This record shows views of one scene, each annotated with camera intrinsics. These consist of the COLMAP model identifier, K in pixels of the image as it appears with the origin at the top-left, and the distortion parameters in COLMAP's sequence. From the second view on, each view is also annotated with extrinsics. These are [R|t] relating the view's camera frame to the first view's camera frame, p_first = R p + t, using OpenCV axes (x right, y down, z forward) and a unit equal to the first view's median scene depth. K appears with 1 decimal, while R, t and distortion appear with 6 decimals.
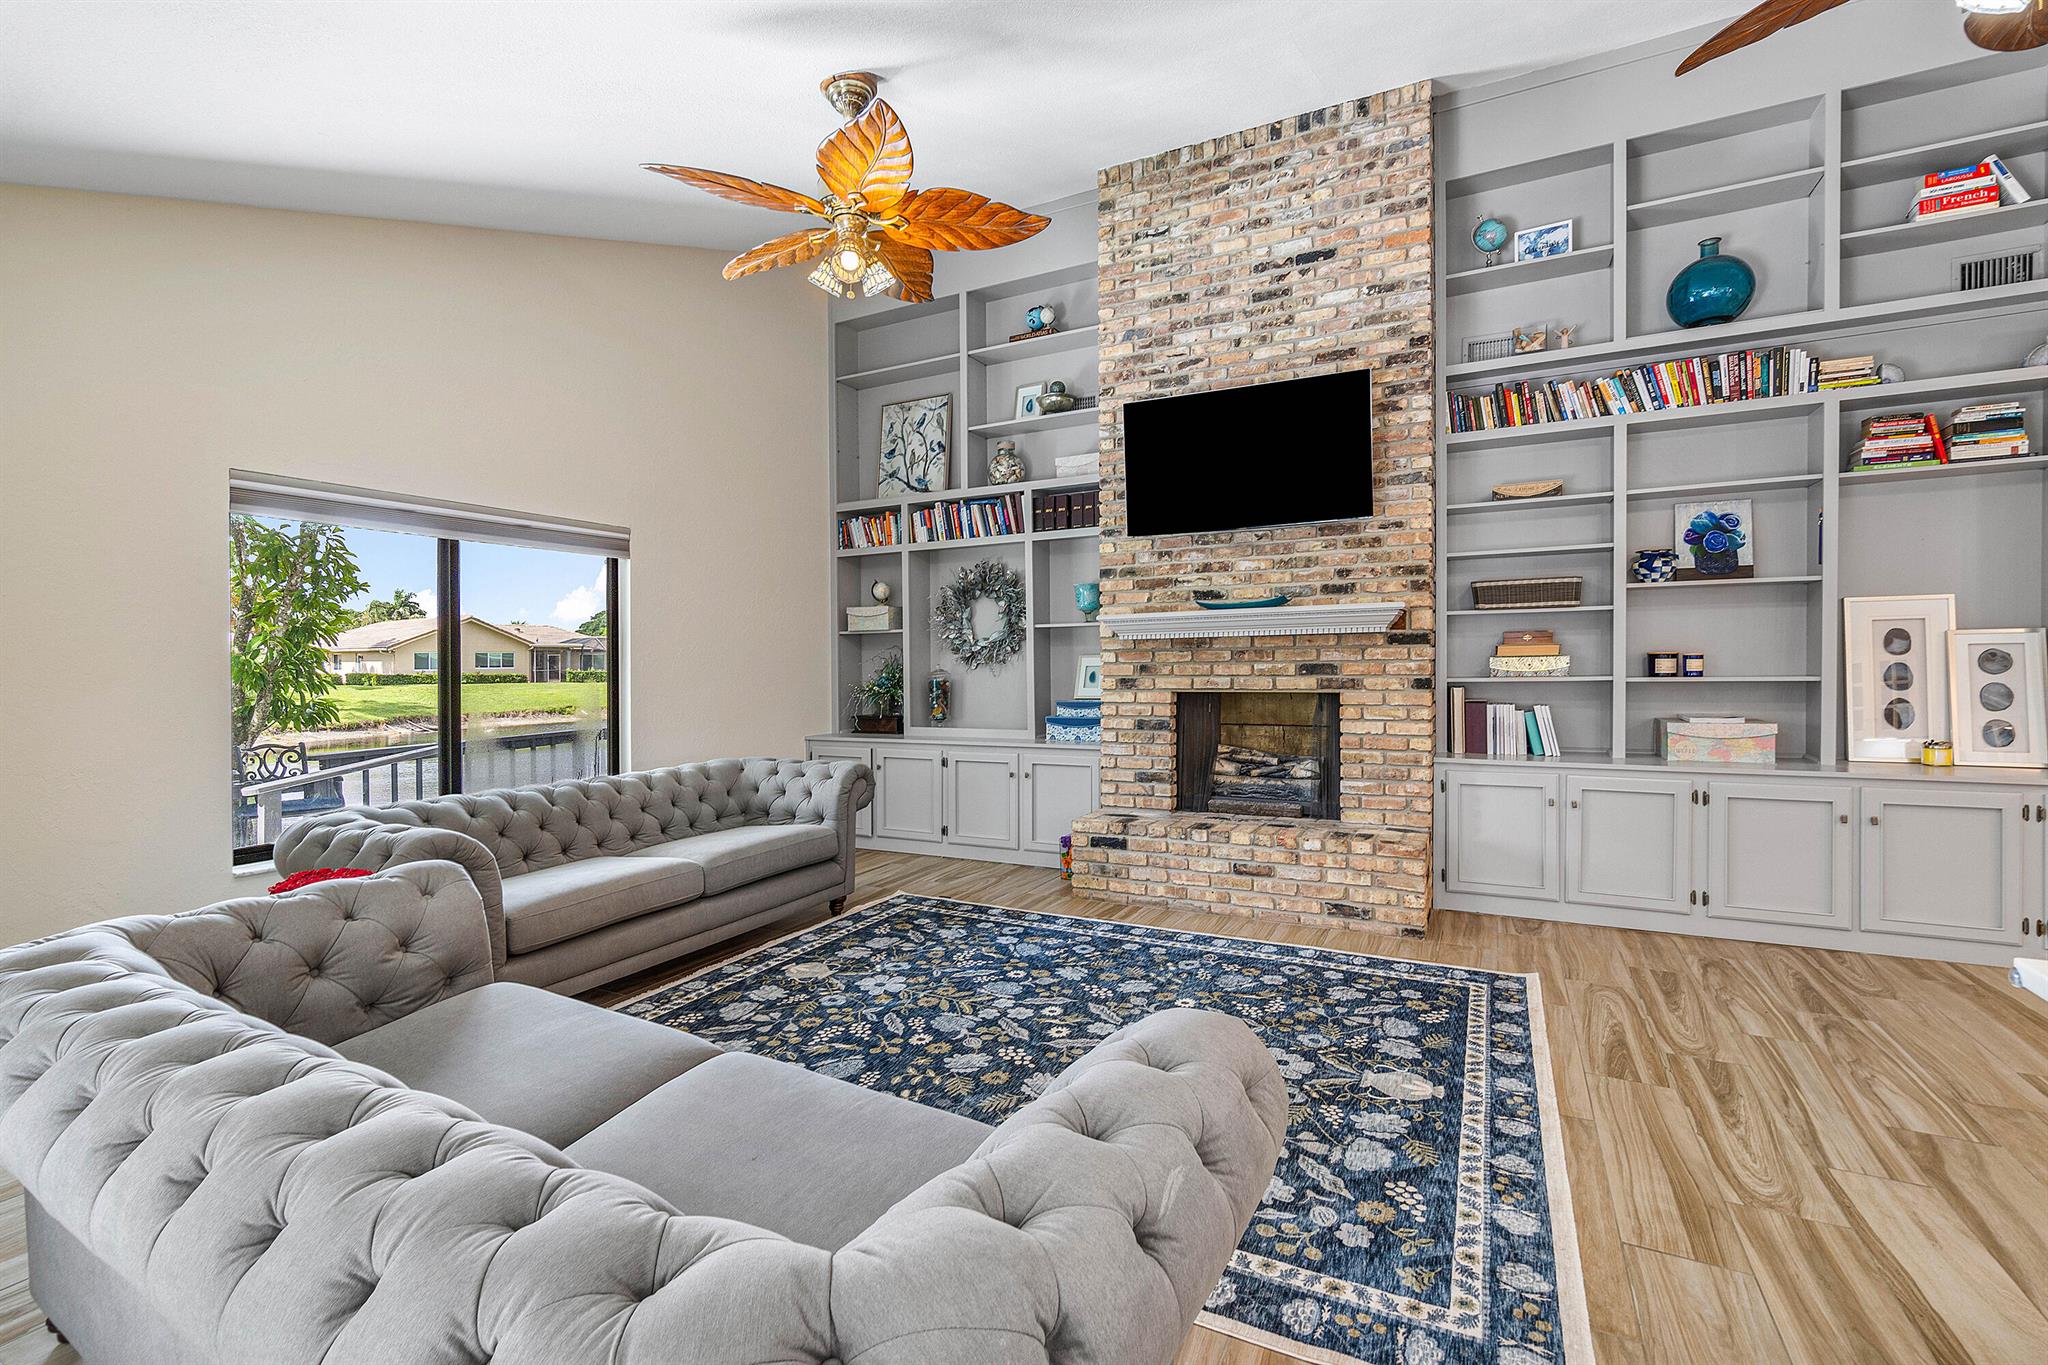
lens RADIAL K [[906.9, 0, 987.4], [0, 906.9, 673.0], [0, 0, 1]] dist [-0.007268, 0.000369]
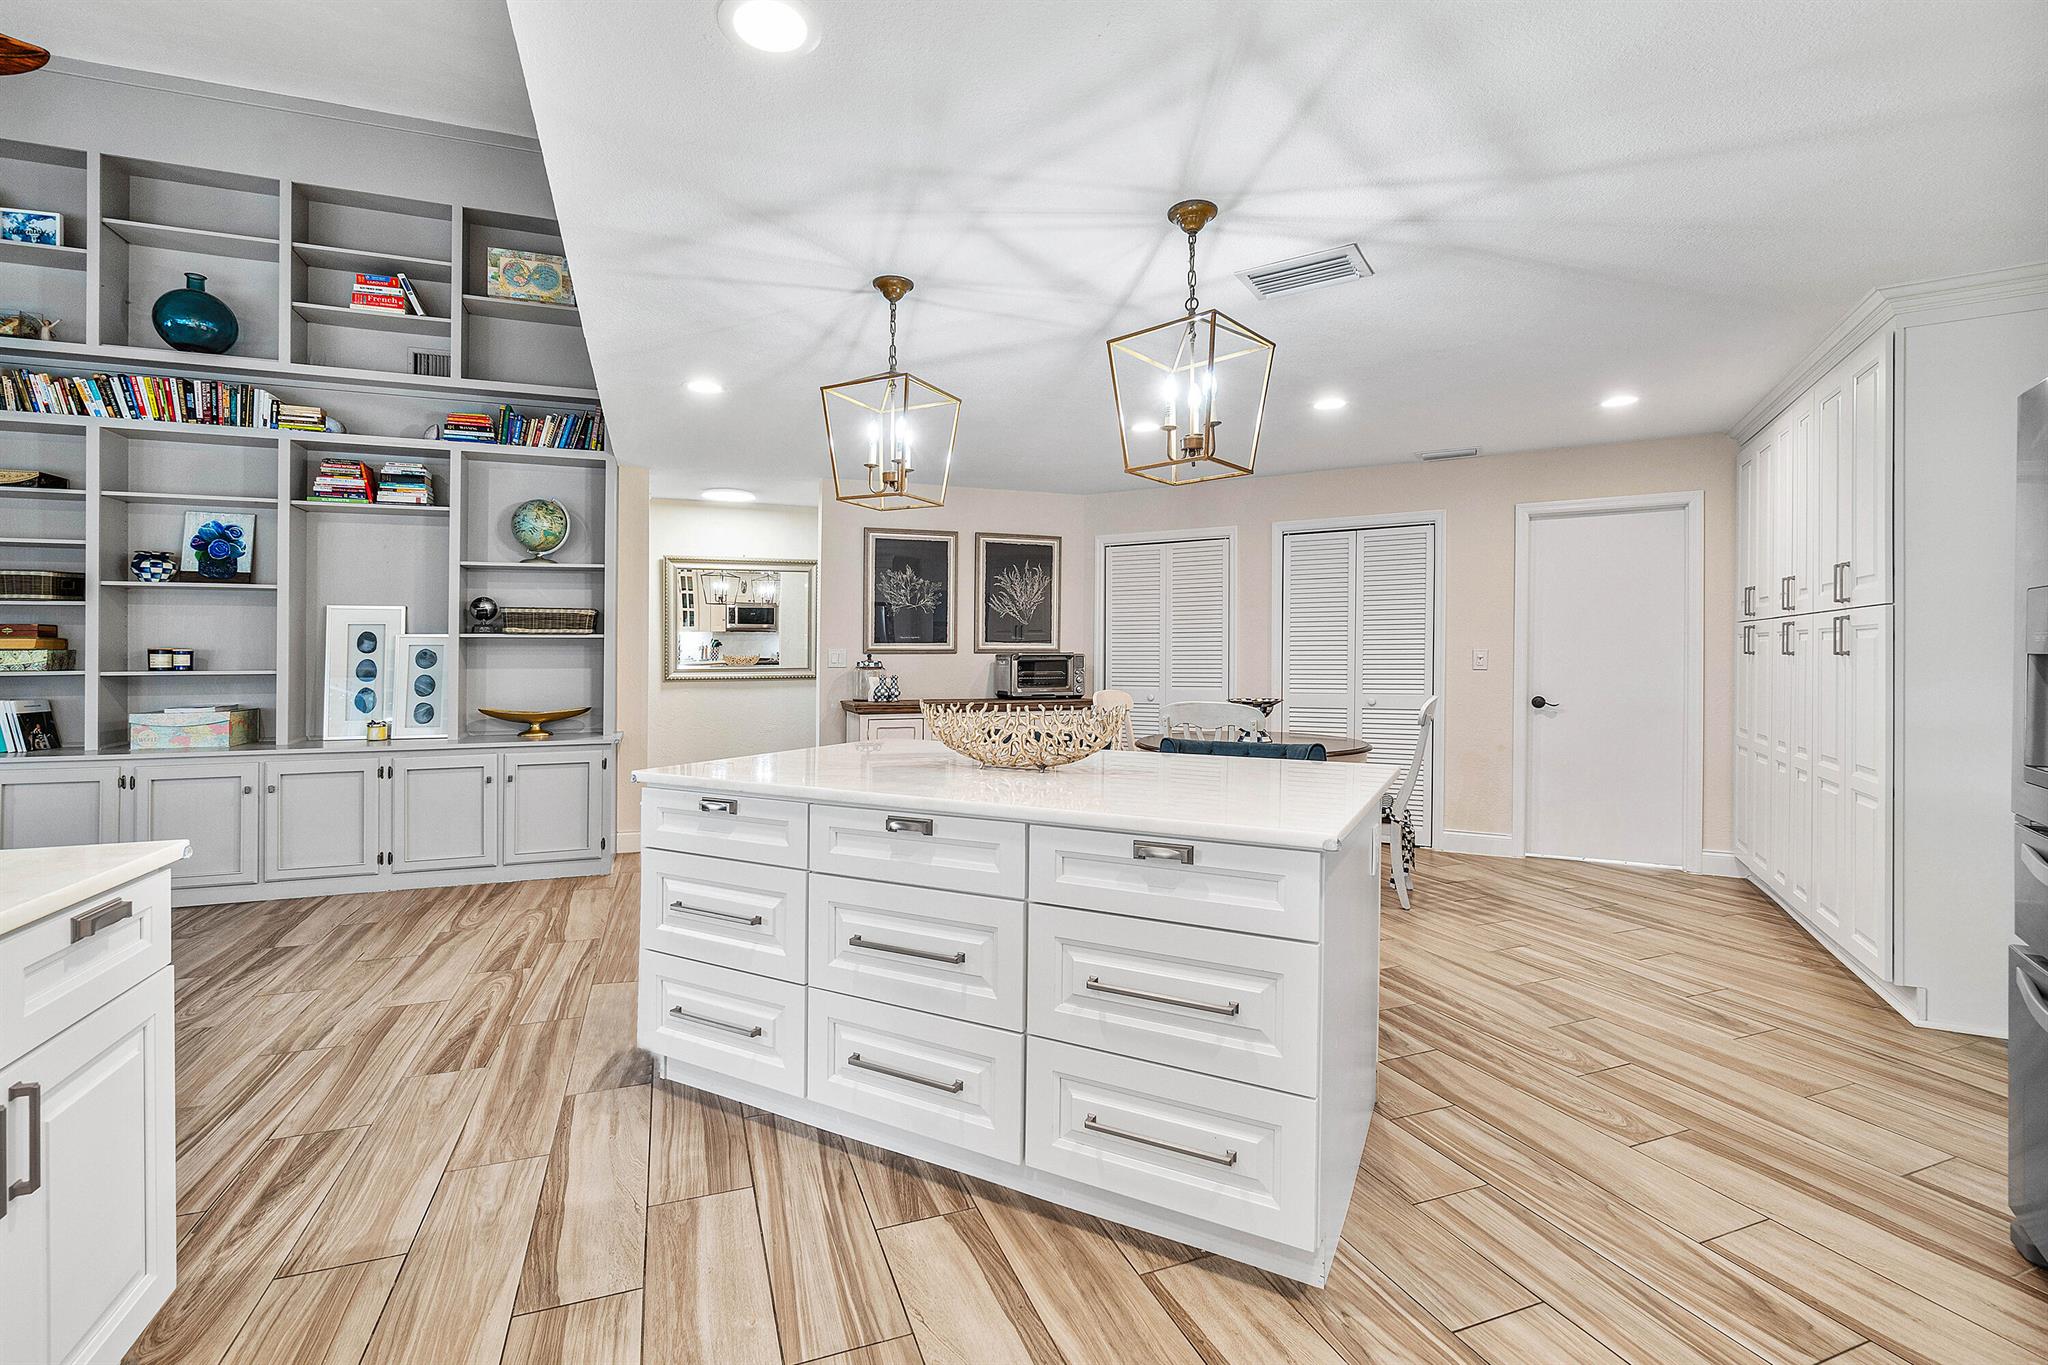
lens RADIAL K [[906.9, 0, 1018.4], [0, 906.9, 661.1], [0, 0, 1]] dist [-0.007268, 0.000369]
pose [[0.646753, 0.005966, 0.762676, 0.604390], [0.002092, 0.999952, -0.009596, 0.004700], [-0.762697, 0.007802, 0.646709, -0.467272]]
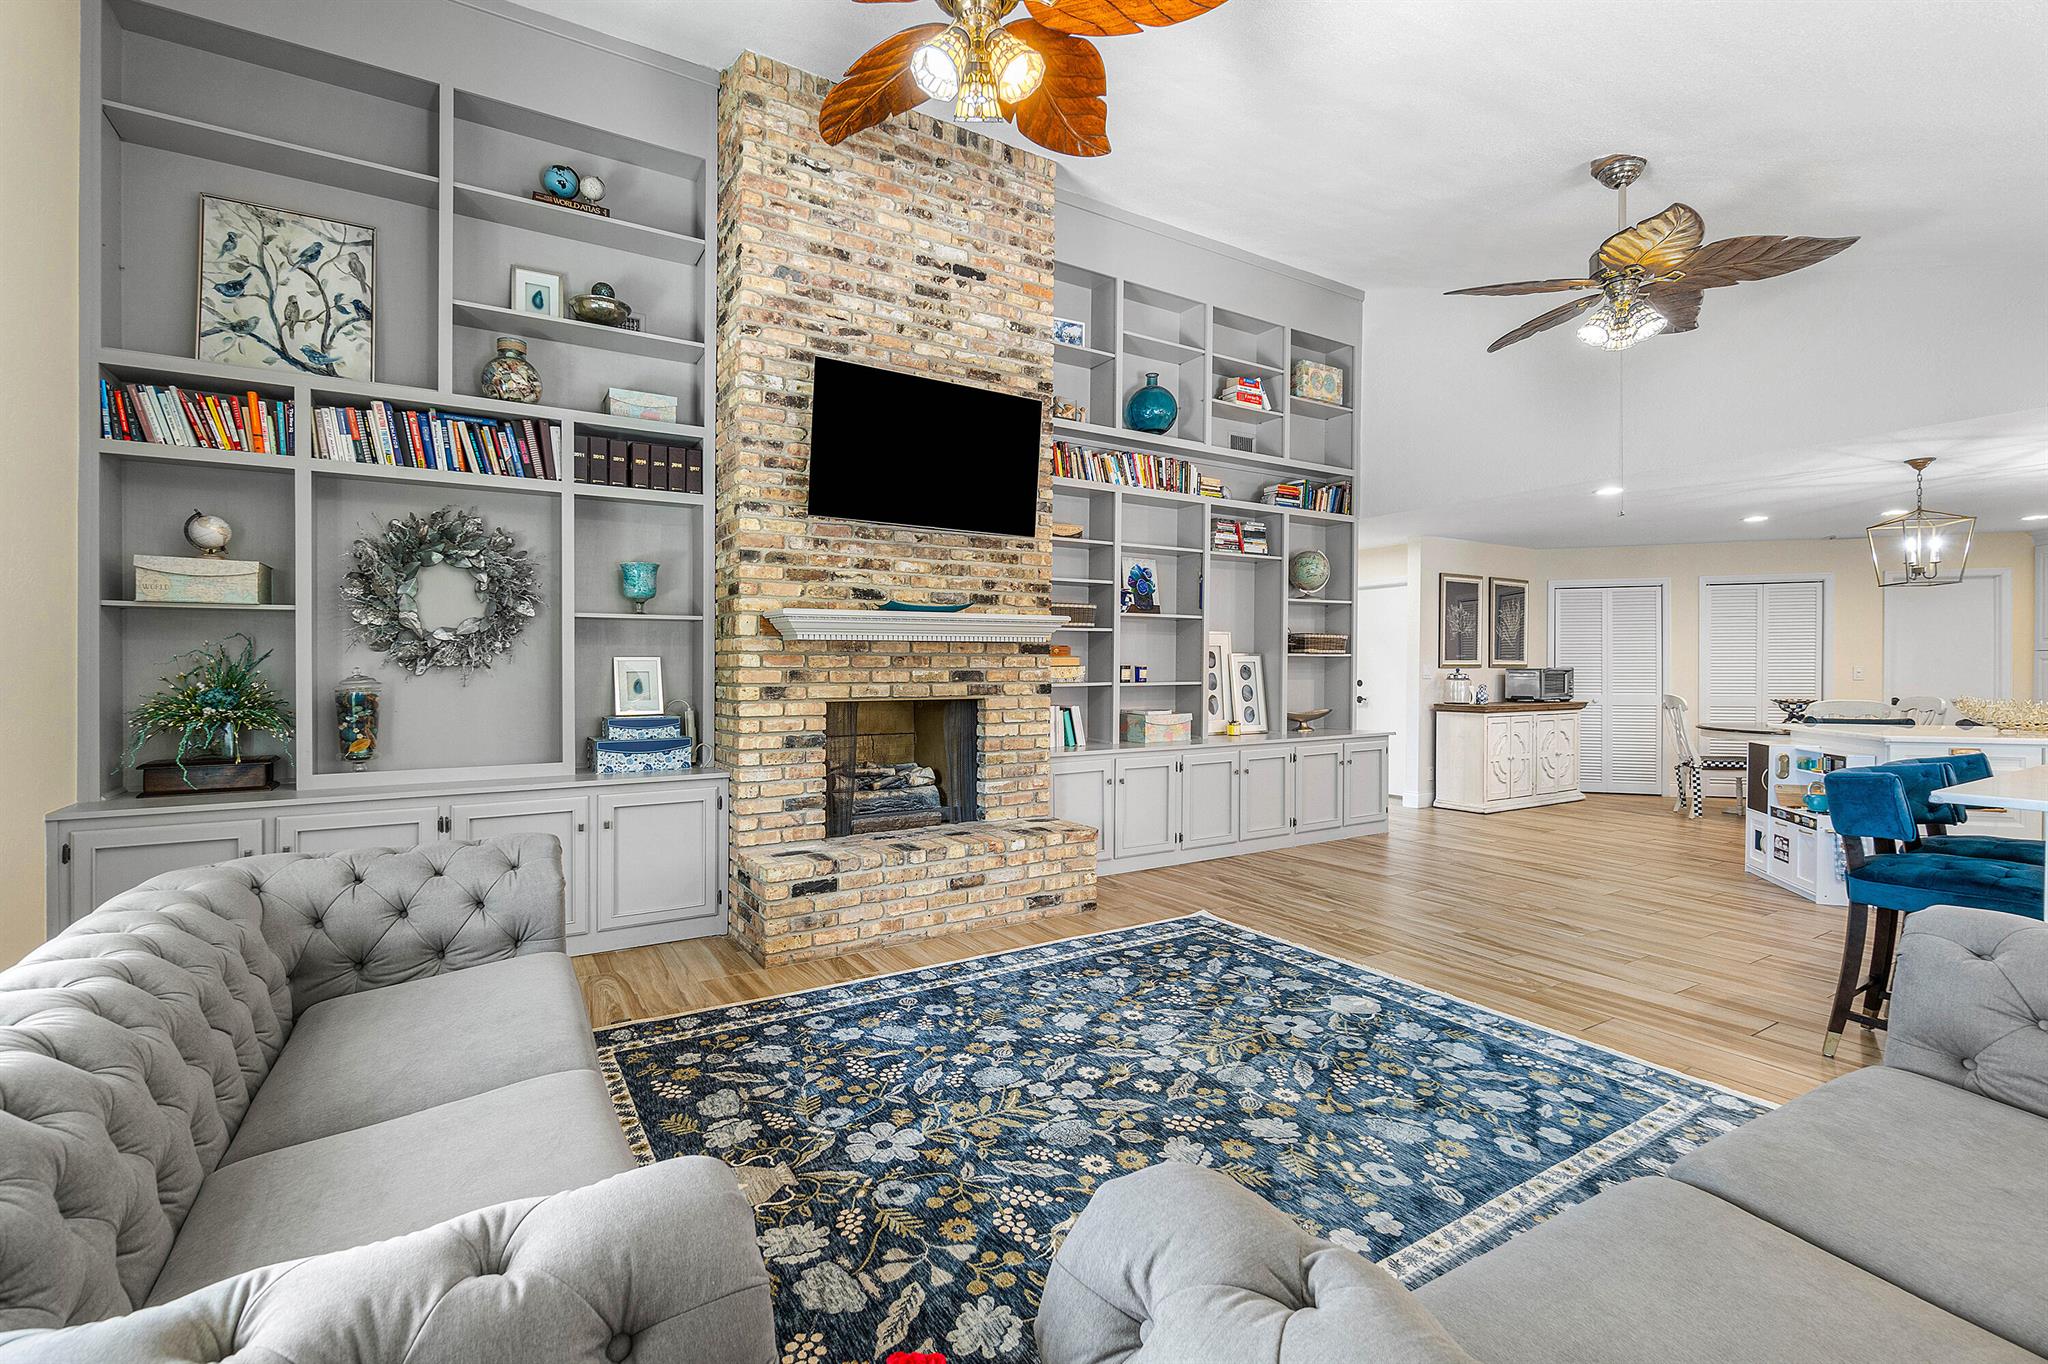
lens RADIAL K [[906.9, 0, 1005.9], [0, 906.9, 677.6], [0, 0, 1]] dist [-0.007268, 0.000369]
pose [[0.498990, 0.002356, 0.866605, -0.535469], [0.004378, 0.999977, -0.005239, 0.003359], [-0.866597, 0.006408, 0.498968, 0.483536]]
